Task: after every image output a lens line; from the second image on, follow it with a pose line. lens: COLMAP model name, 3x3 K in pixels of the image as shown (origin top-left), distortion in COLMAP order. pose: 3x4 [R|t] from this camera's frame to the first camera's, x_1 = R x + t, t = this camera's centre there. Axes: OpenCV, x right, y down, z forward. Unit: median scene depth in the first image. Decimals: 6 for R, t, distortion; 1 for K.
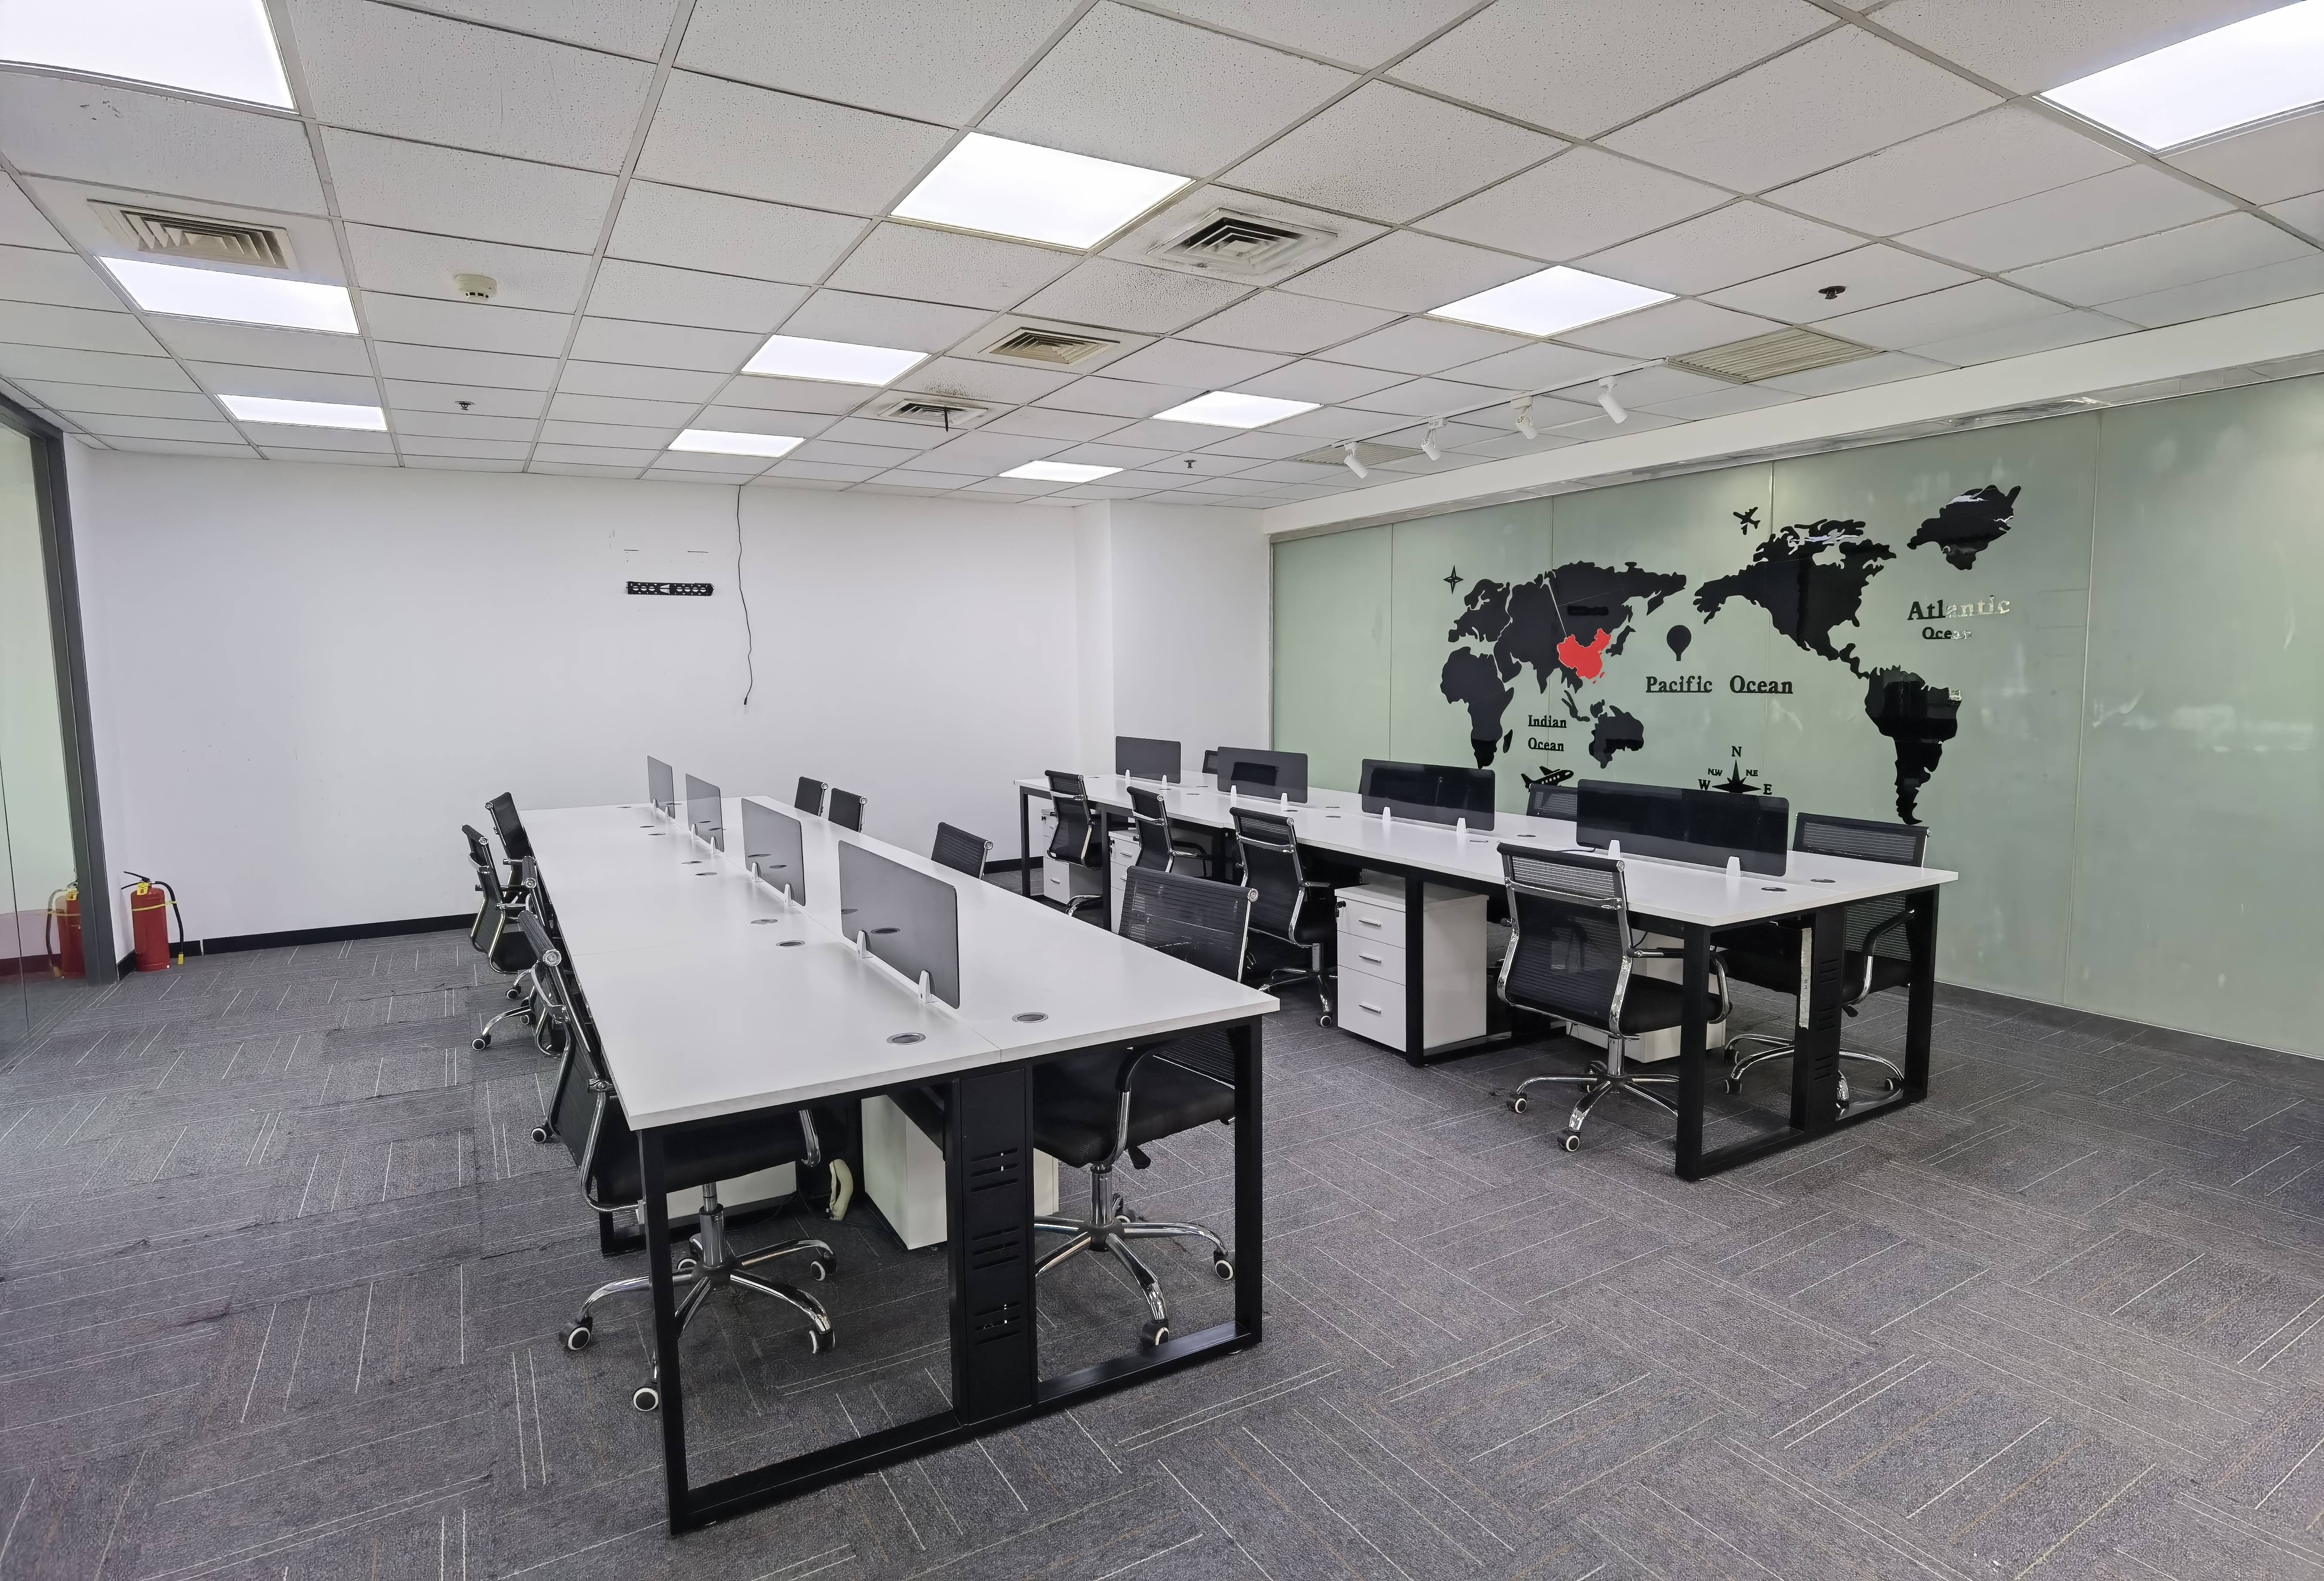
lens RADIAL K [[1225.8, 0, 1156.8], [0, 1225.8, 781.2], [0, 0, 1]] dist [-0.000964, -0.004987]
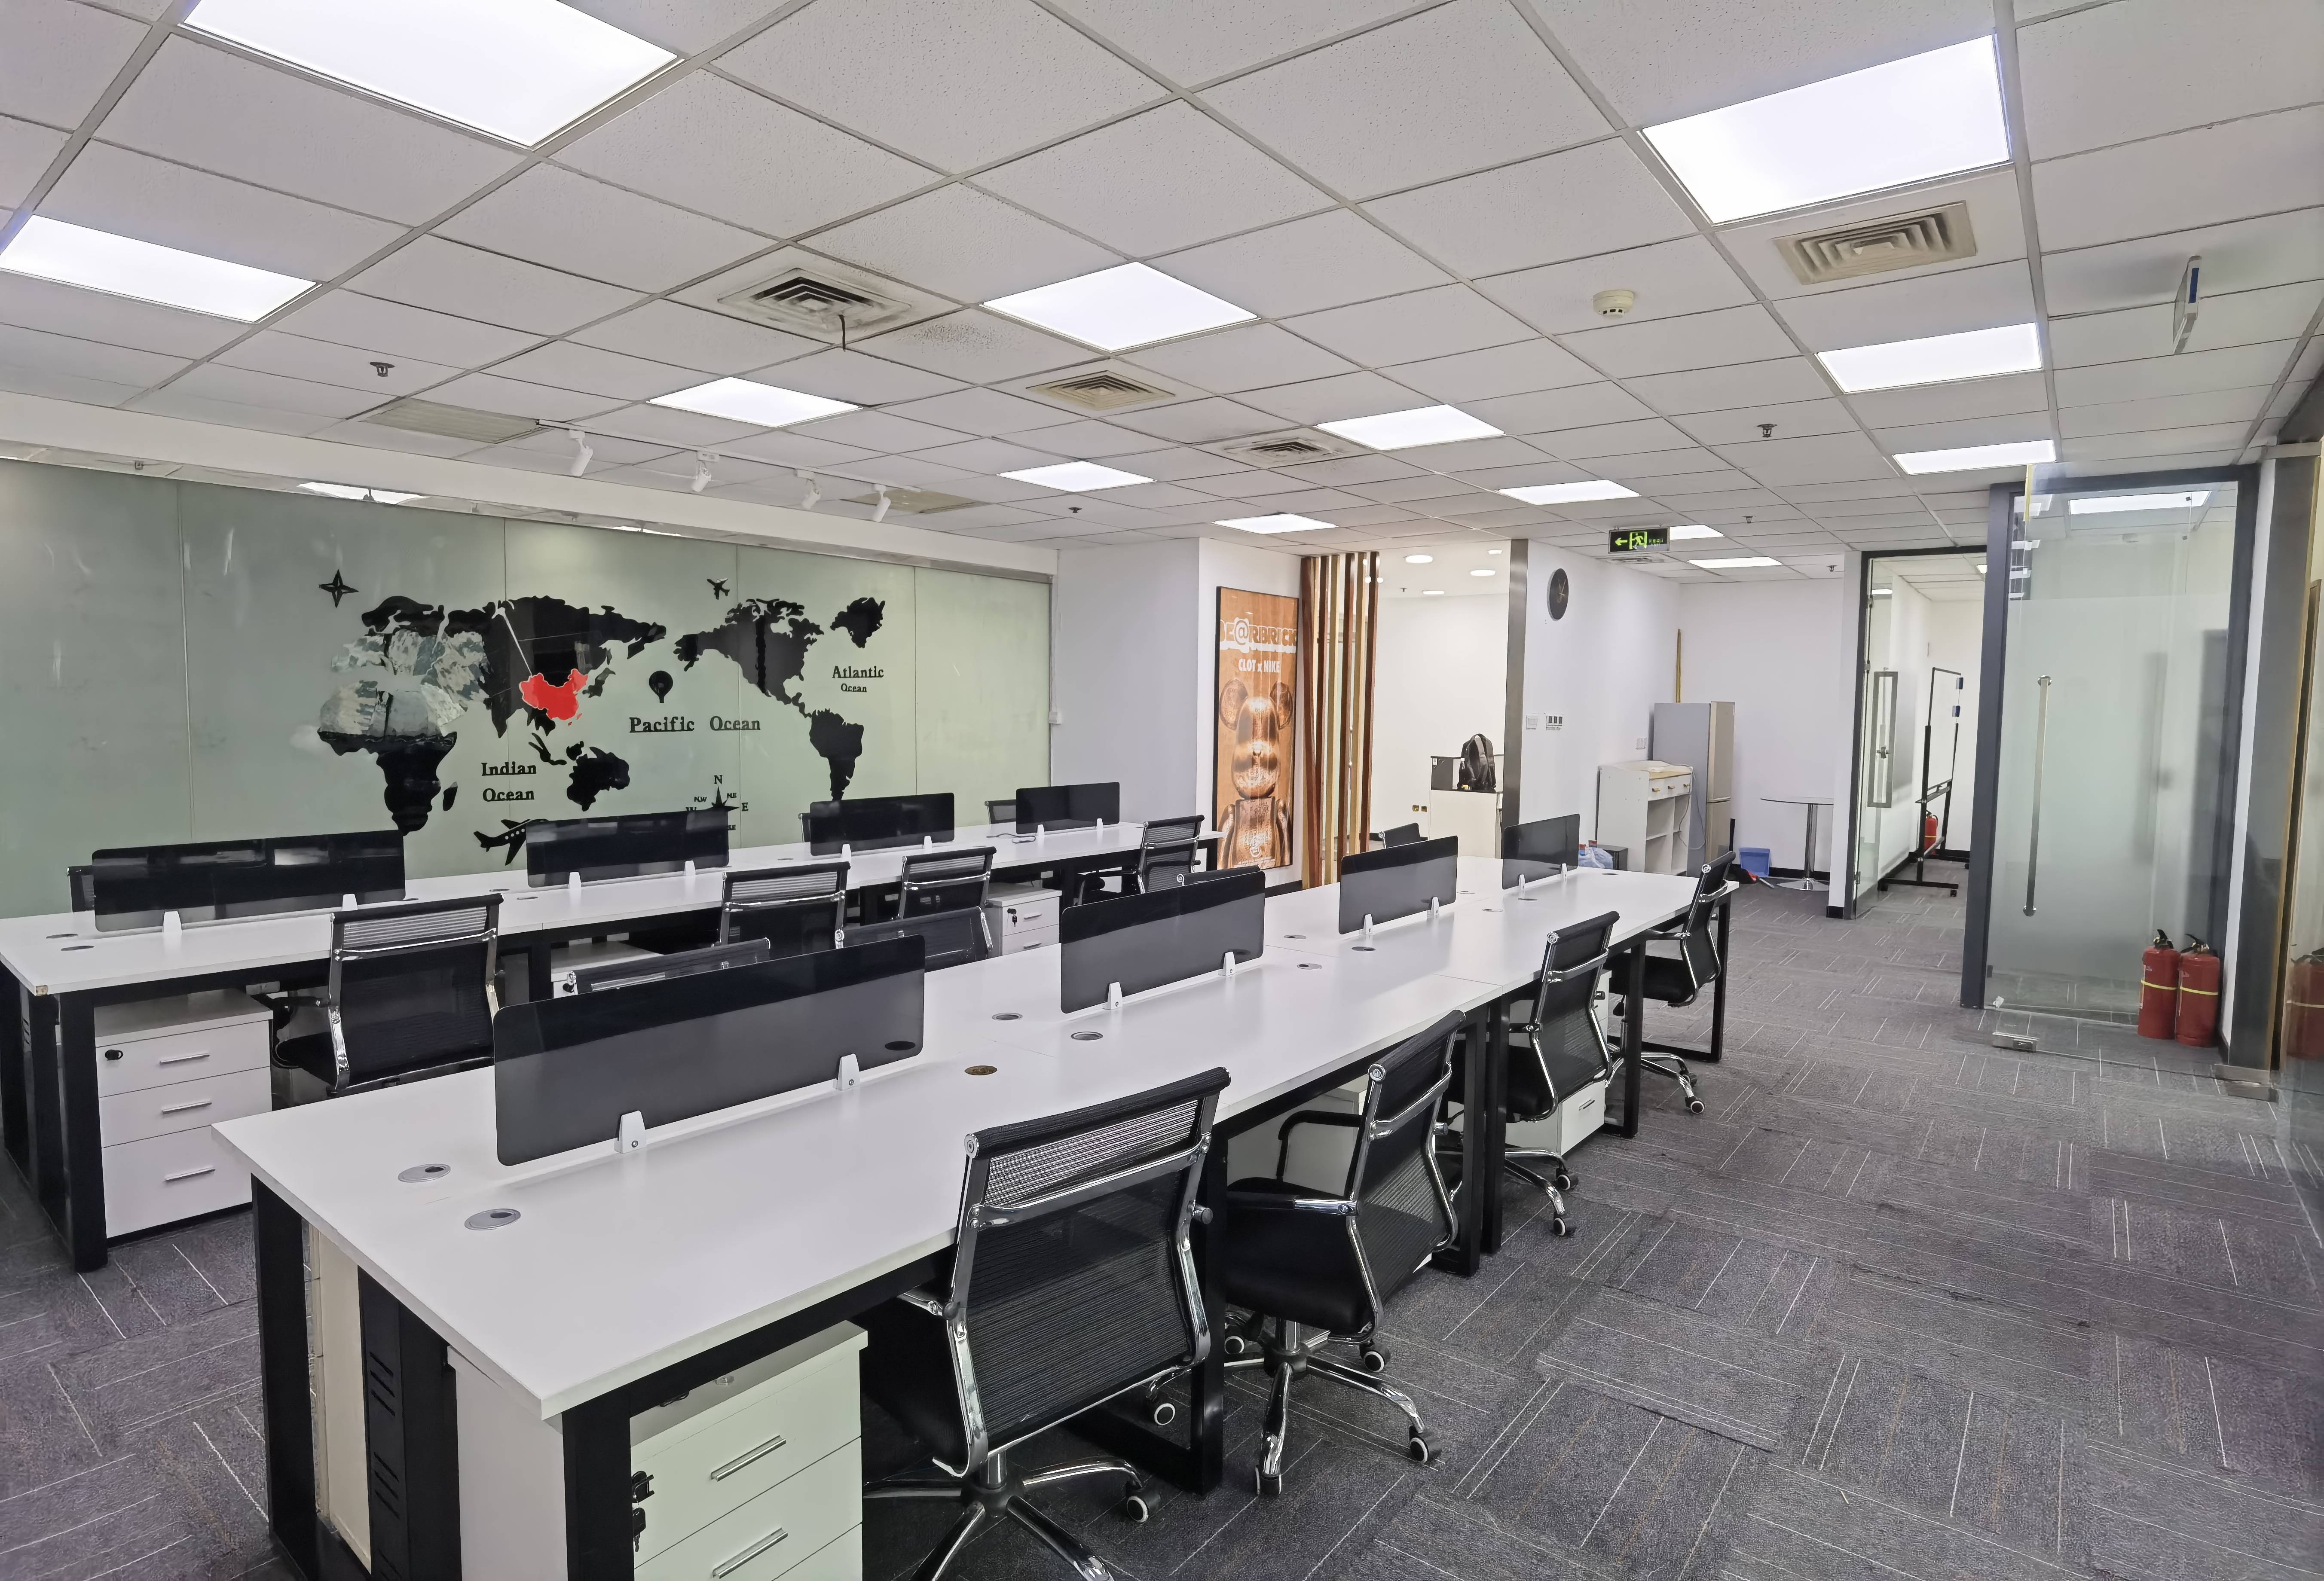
lens RADIAL K [[1225.8, 0, 1154.9], [0, 1225.8, 813.3], [0, 0, 1]] dist [-0.000964, -0.004987]
pose [[-0.359007, -0.088864, 0.929095, -0.783151], [0.071805, 0.989877, 0.122423, -0.105231], [-0.930569, 0.110664, -0.348992, 1.003371]]
